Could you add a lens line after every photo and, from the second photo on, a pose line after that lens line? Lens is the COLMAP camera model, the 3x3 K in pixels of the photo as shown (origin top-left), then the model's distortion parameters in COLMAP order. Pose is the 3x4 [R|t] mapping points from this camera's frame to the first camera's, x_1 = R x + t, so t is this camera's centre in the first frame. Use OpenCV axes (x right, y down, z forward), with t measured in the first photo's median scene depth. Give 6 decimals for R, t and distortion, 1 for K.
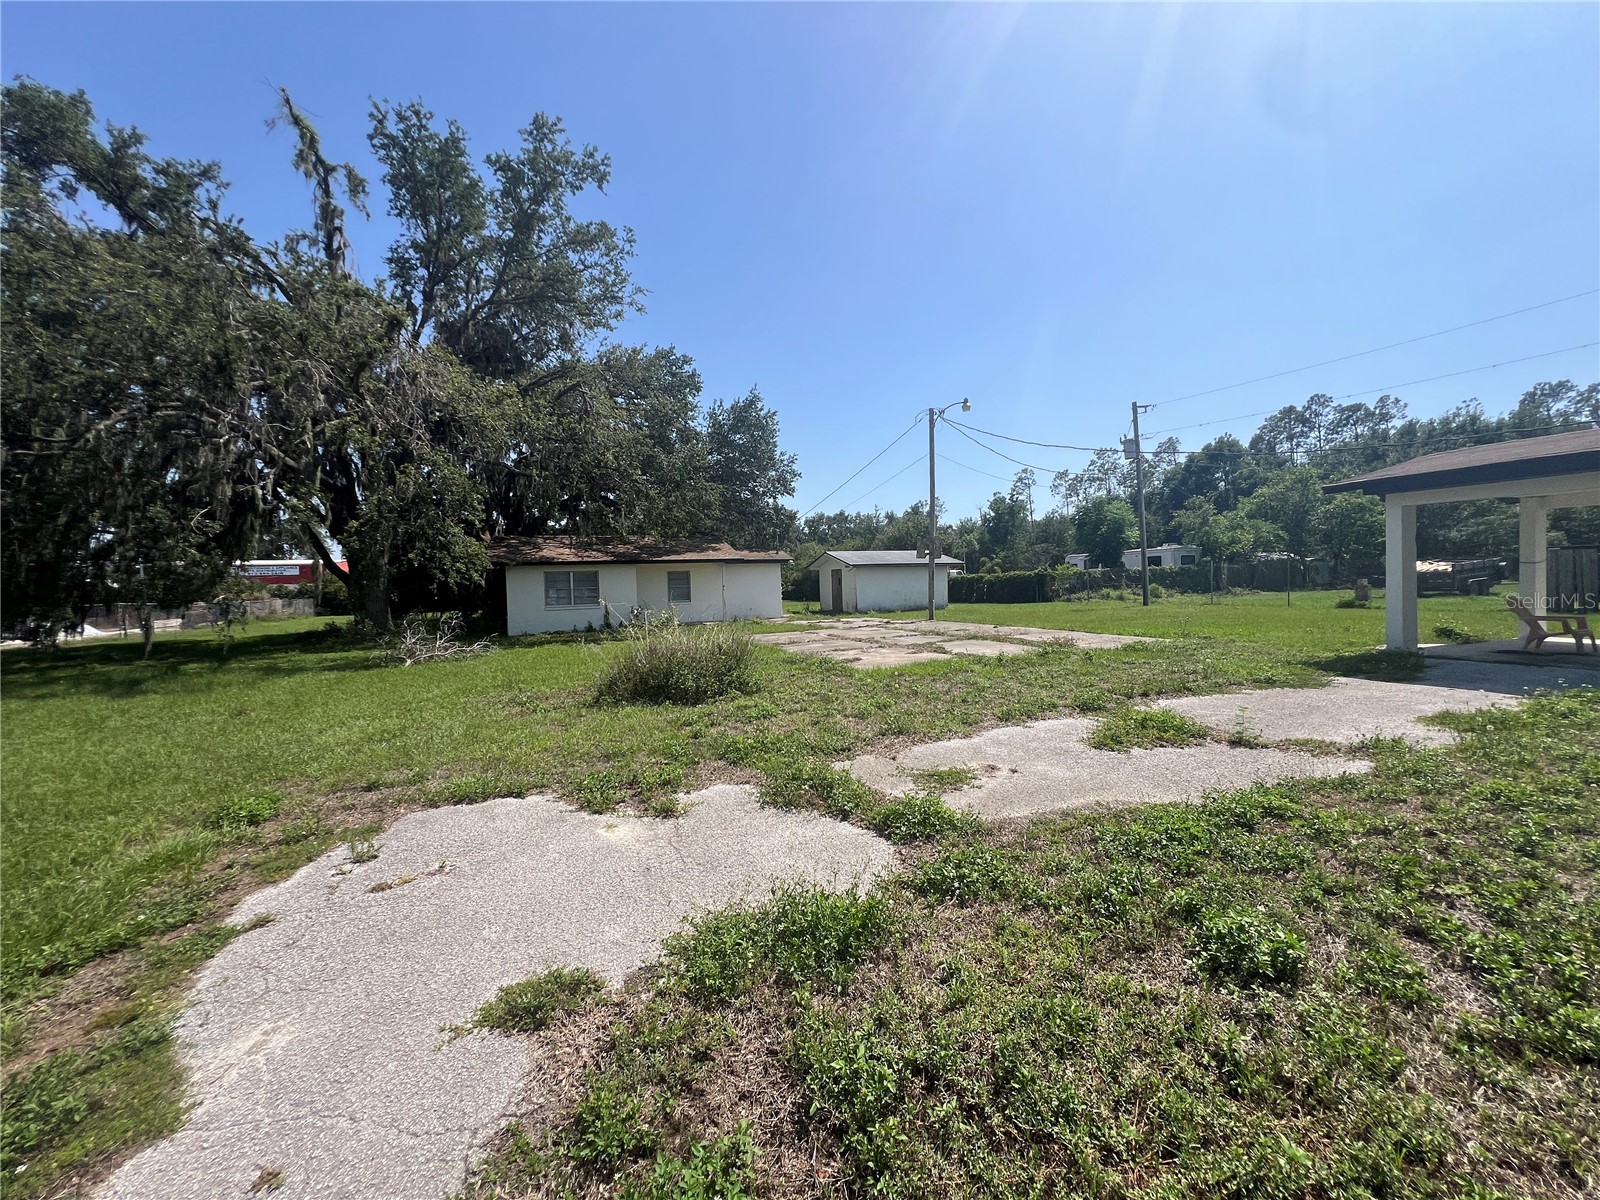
lens RADIAL K [[625.0, 0, 796.6], [0, 625.0, 597.8], [0, 0, 1]] dist [-0.000639, 0.000014]
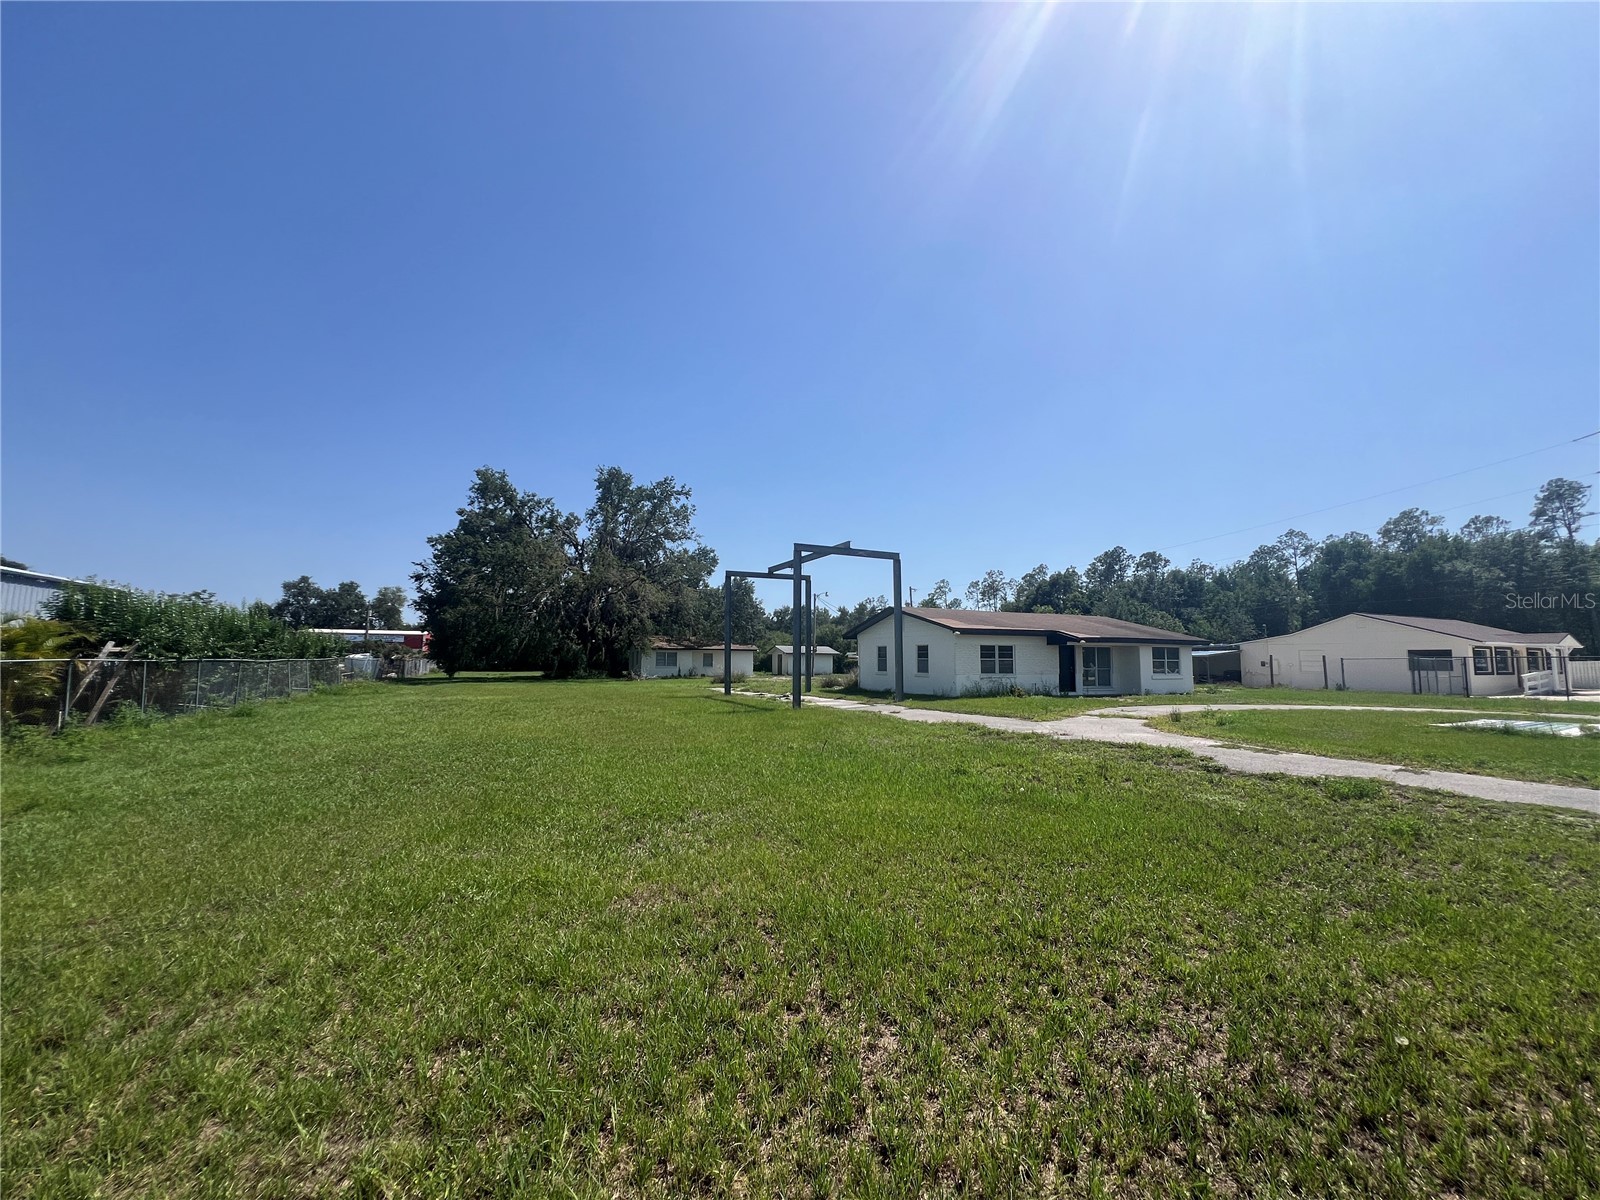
lens RADIAL K [[638.6, 0, 800.0], [0, 638.6, 600.0], [0, 0, 1]] dist [-0.001633, 0.000162]
pose [[0.998207, 0.039729, 0.044778, 0.032371], [-0.034016, 0.991969, -0.121823, 0.035412], [-0.049258, 0.120081, 0.991541, -1.301960]]
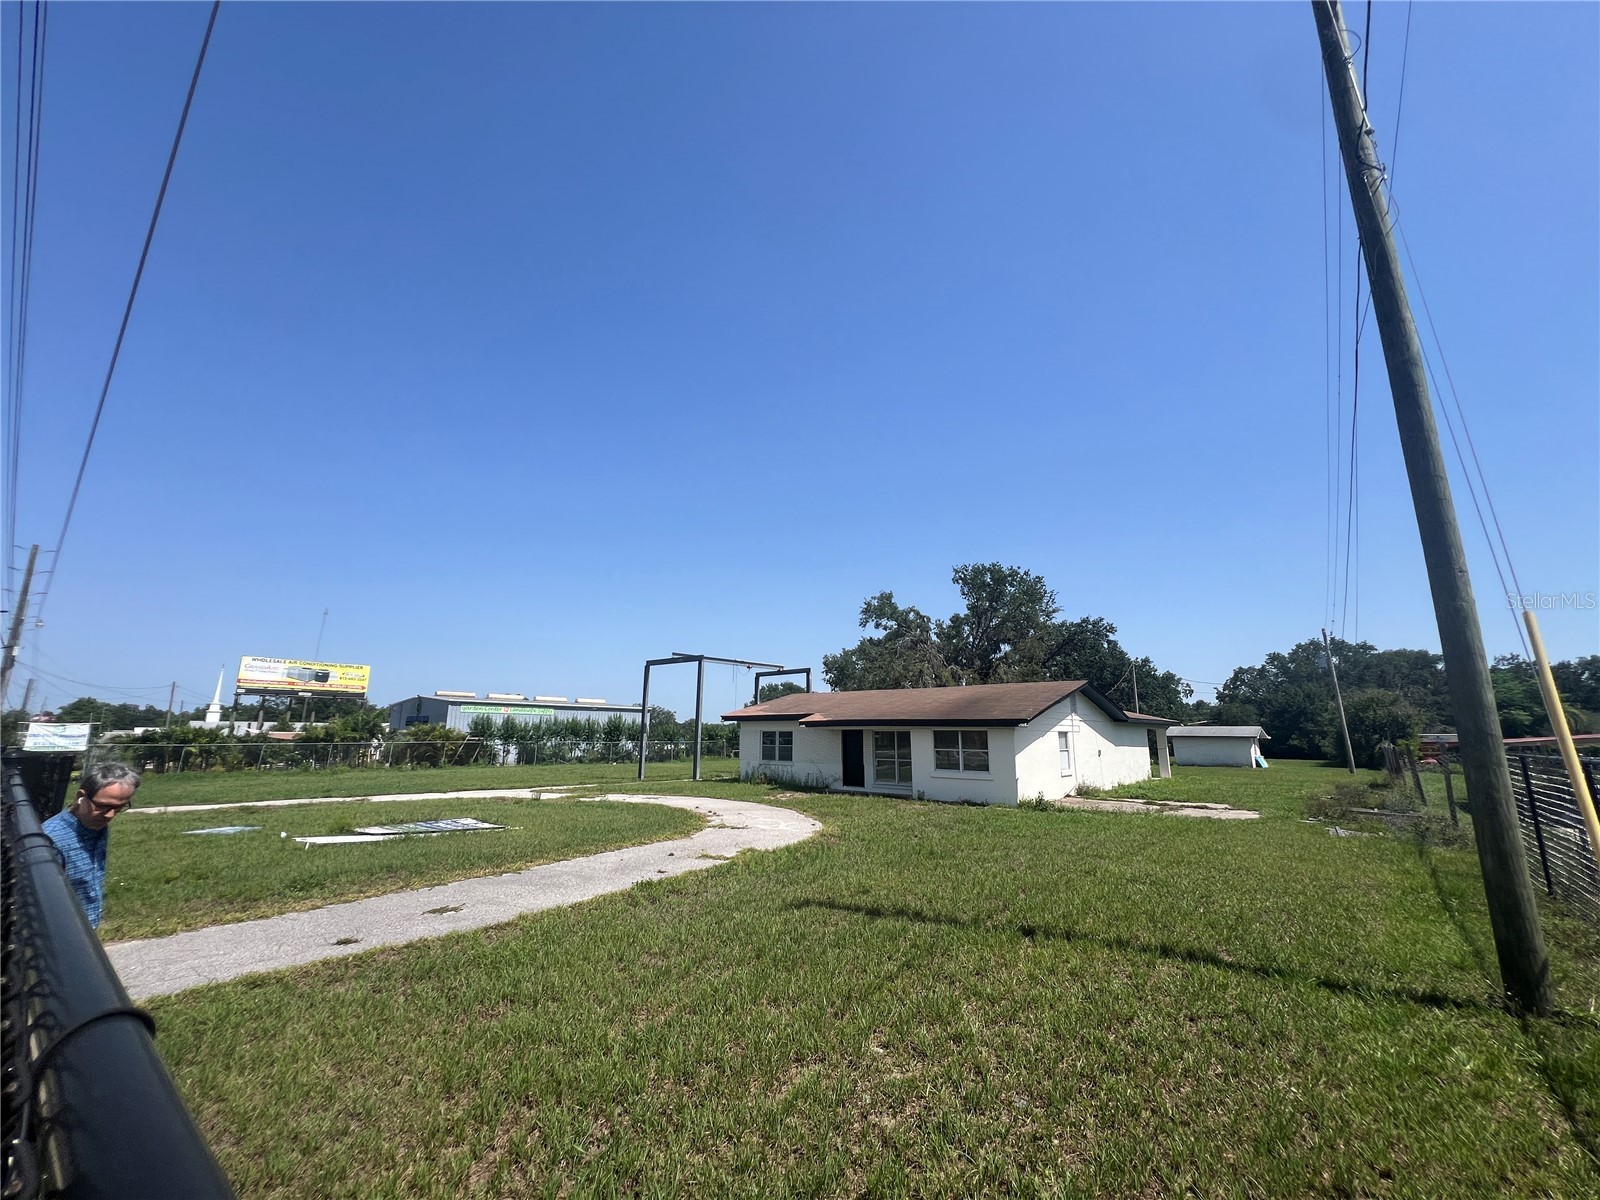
lens RADIAL K [[638.6, 0, 800.0], [0, 638.6, 600.0], [0, 0, 1]] dist [-0.001633, 0.000162]
pose [[0.454939, -0.153053, -0.877271, 1.239268], [-0.044480, 0.979985, -0.194040, -0.031874], [0.889411, 0.127297, 0.439026, -0.770515]]
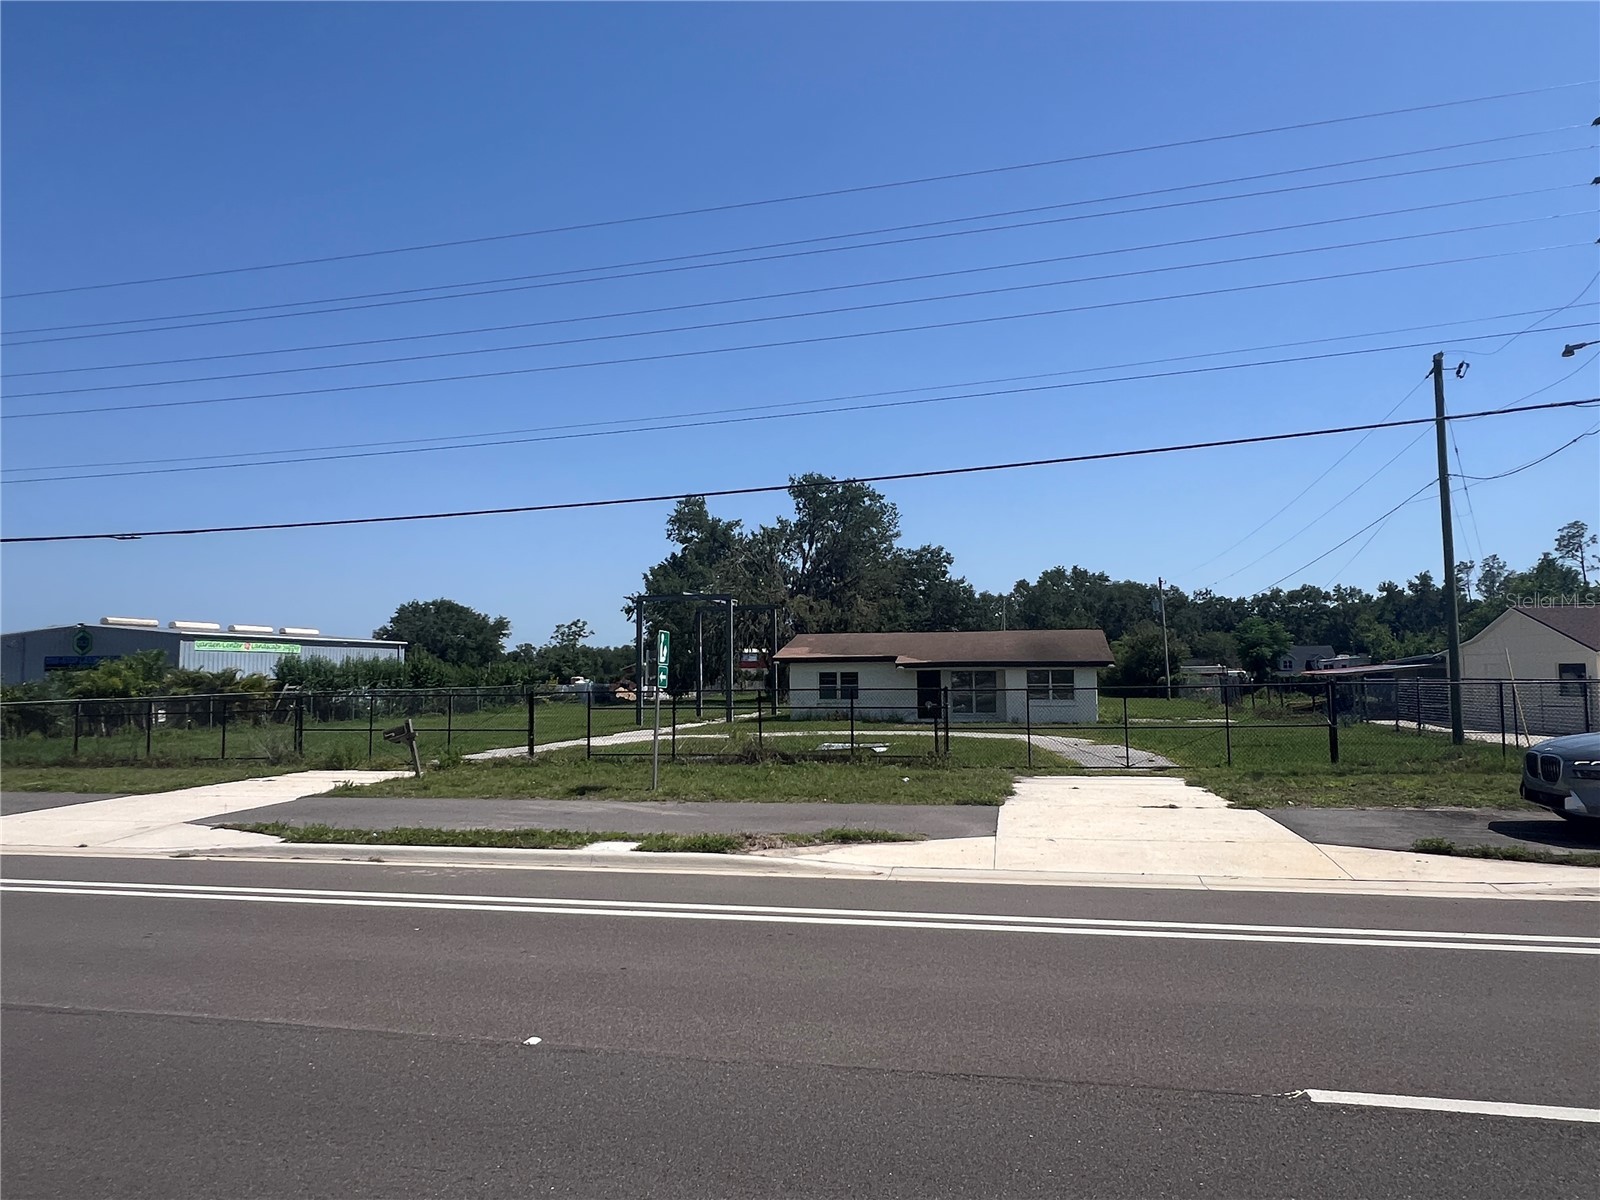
lens RADIAL K [[976.6, 0, 802.3], [0, 976.6, 603.9], [0, 0, 1]] dist [-0.002793, 0.000672]
pose [[0.818979, -0.018100, -0.573537, 1.192388], [-0.031693, 0.996550, -0.076705, -0.011030], [0.572947, 0.080997, 0.815580, -1.635232]]
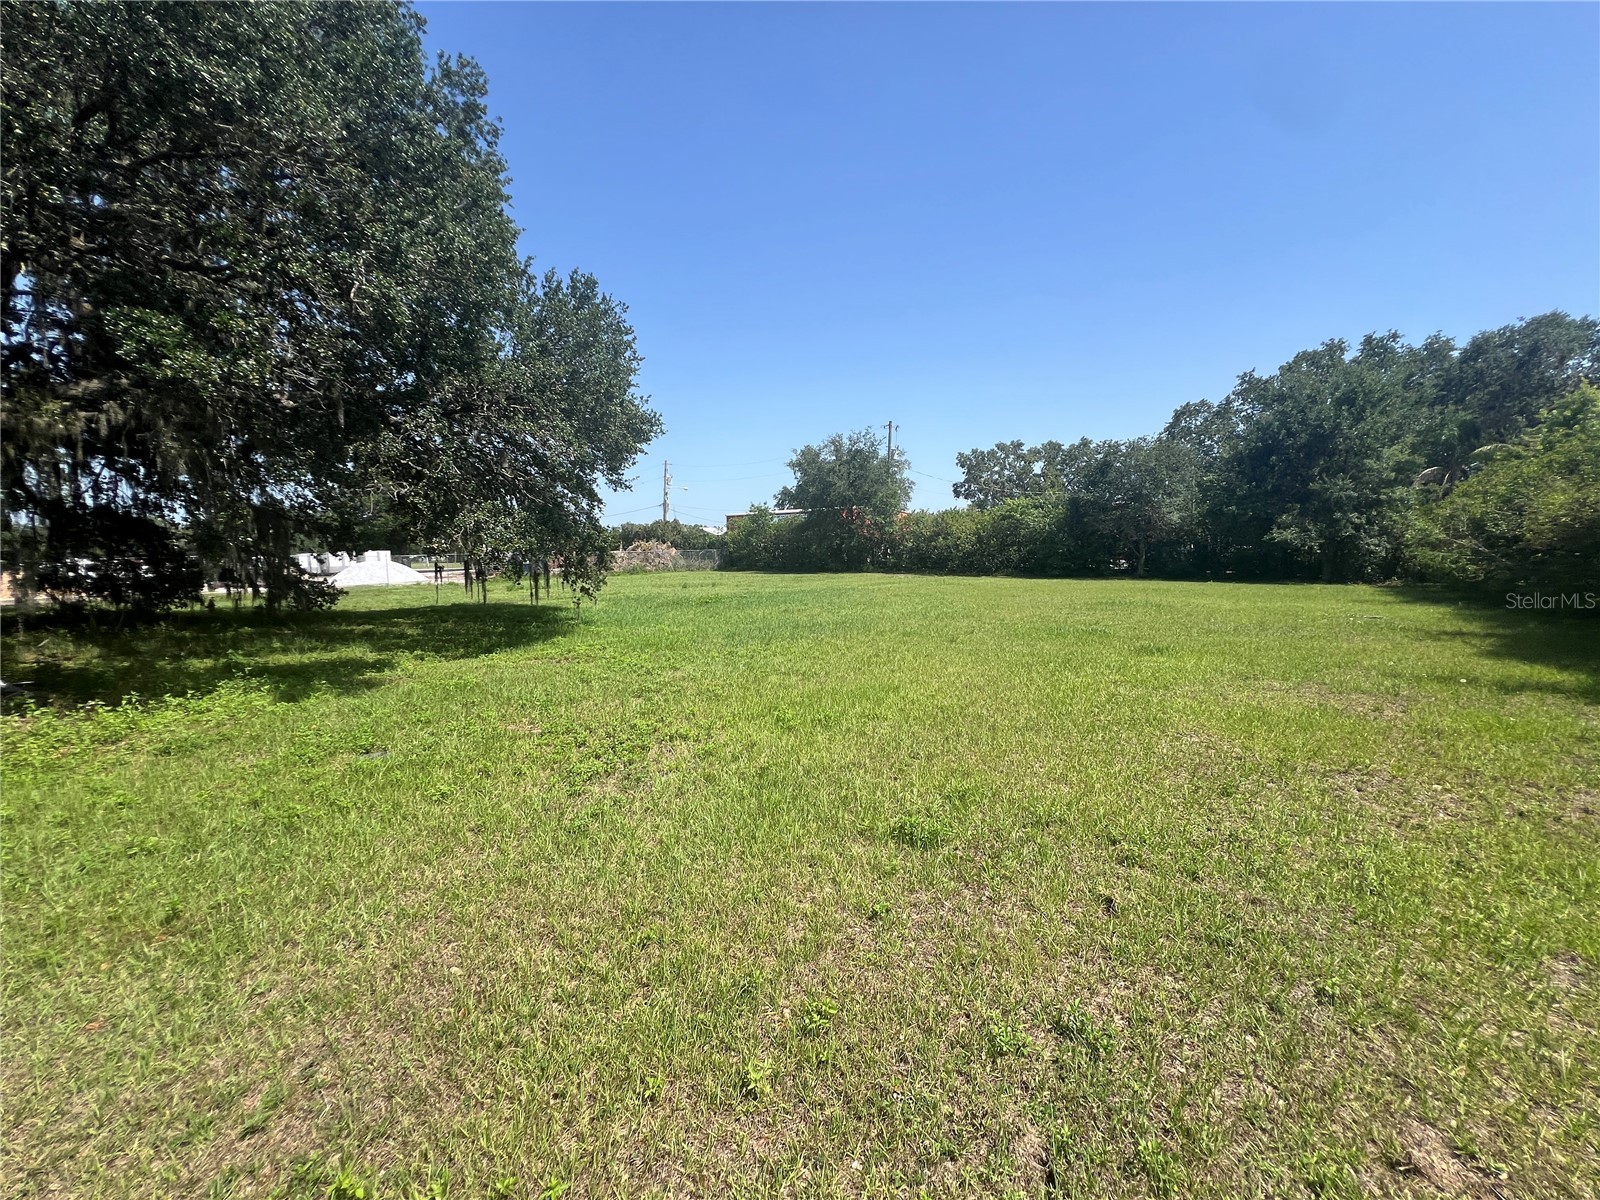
lens RADIAL K [[638.6, 0, 800.0], [0, 638.6, 600.0], [0, 0, 1]] dist [-0.001633, 0.000162]
pose [[0.500711, 0.093310, -0.860570, 0.103629], [-0.024305, 0.995296, 0.093777, -0.032736], [0.865273, -0.026039, 0.500624, 1.429202]]
